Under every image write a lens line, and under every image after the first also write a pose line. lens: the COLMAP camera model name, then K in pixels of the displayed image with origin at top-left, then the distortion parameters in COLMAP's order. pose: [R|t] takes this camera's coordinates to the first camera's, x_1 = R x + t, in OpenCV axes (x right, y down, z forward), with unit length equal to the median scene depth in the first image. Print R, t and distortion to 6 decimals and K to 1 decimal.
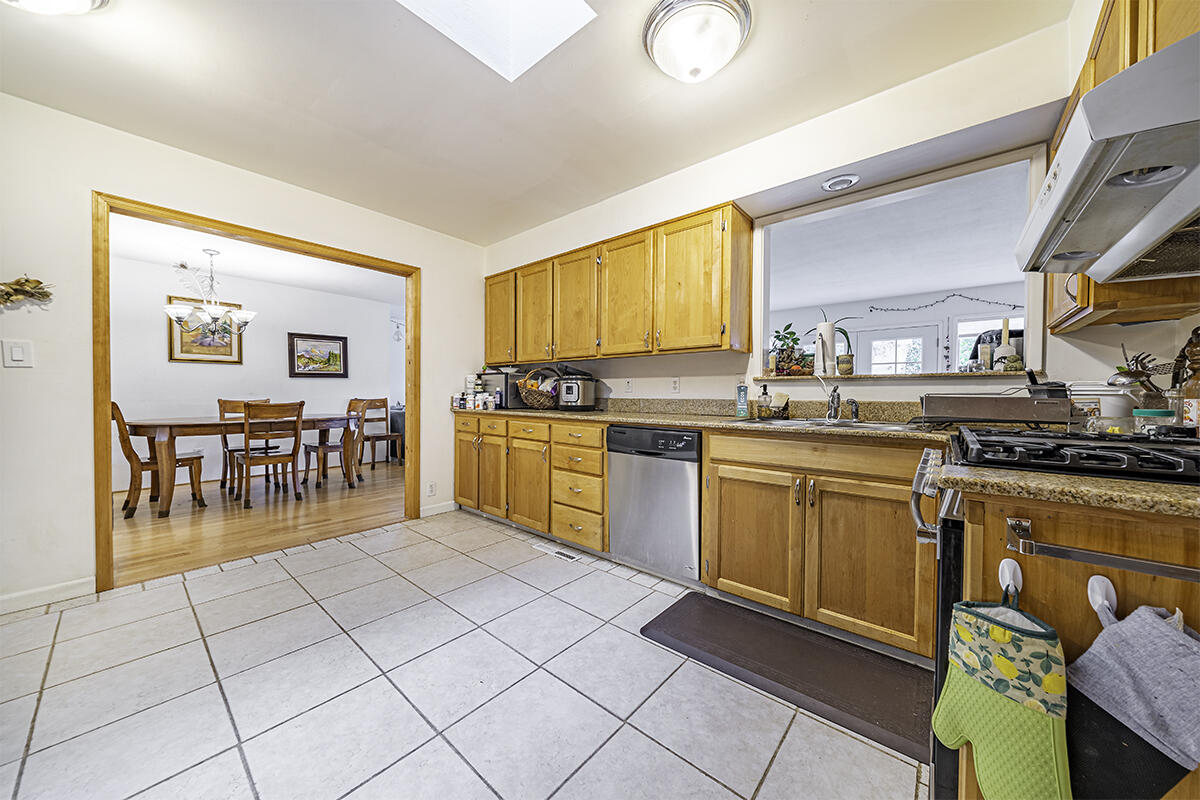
lens RADIAL K [[411.6, 0, 606.2], [0, 411.6, 401.1], [0, 0, 1]] dist [0.000693, -0.000036]
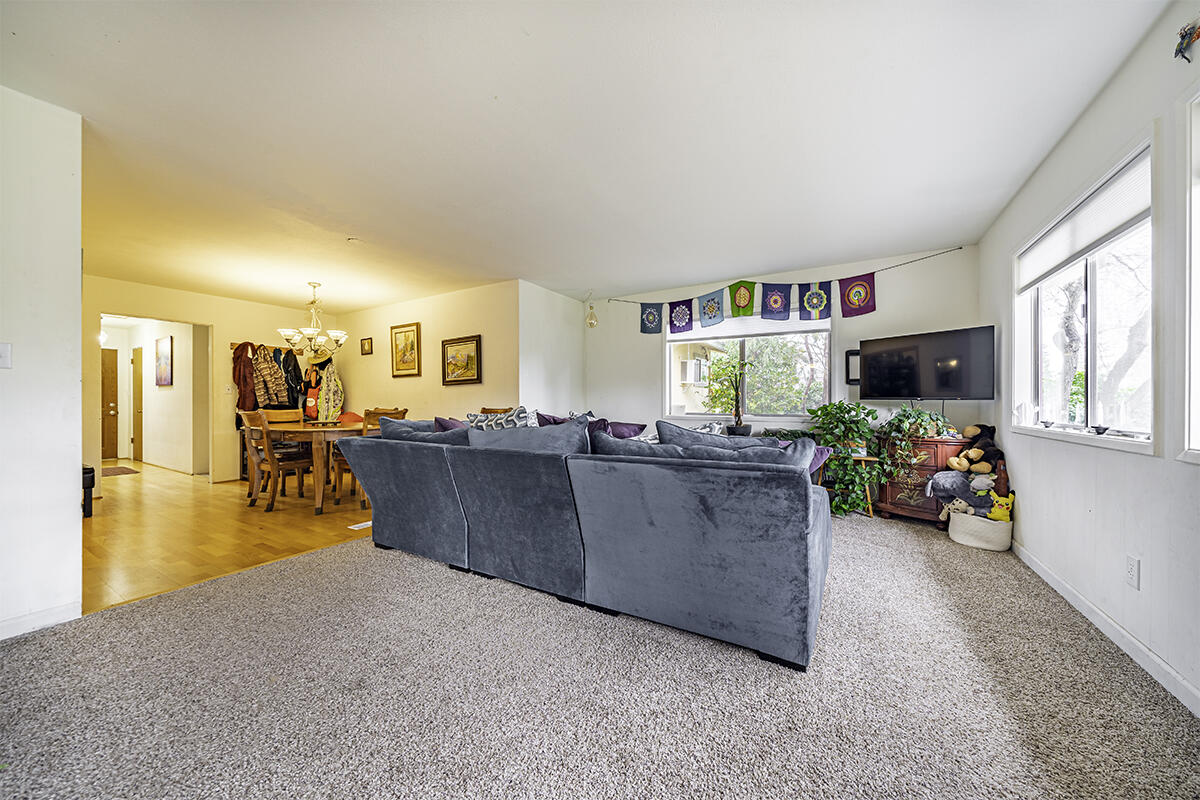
lens RADIAL K [[411.6, 0, 606.2], [0, 411.6, 401.1], [0, 0, 1]] dist [0.000693, -0.000036]
pose [[0.172994, -0.006113, -0.984904, 0.438419], [-0.009623, 0.999923, -0.007896, -0.029617], [0.984876, 0.010844, 0.172922, 2.028069]]
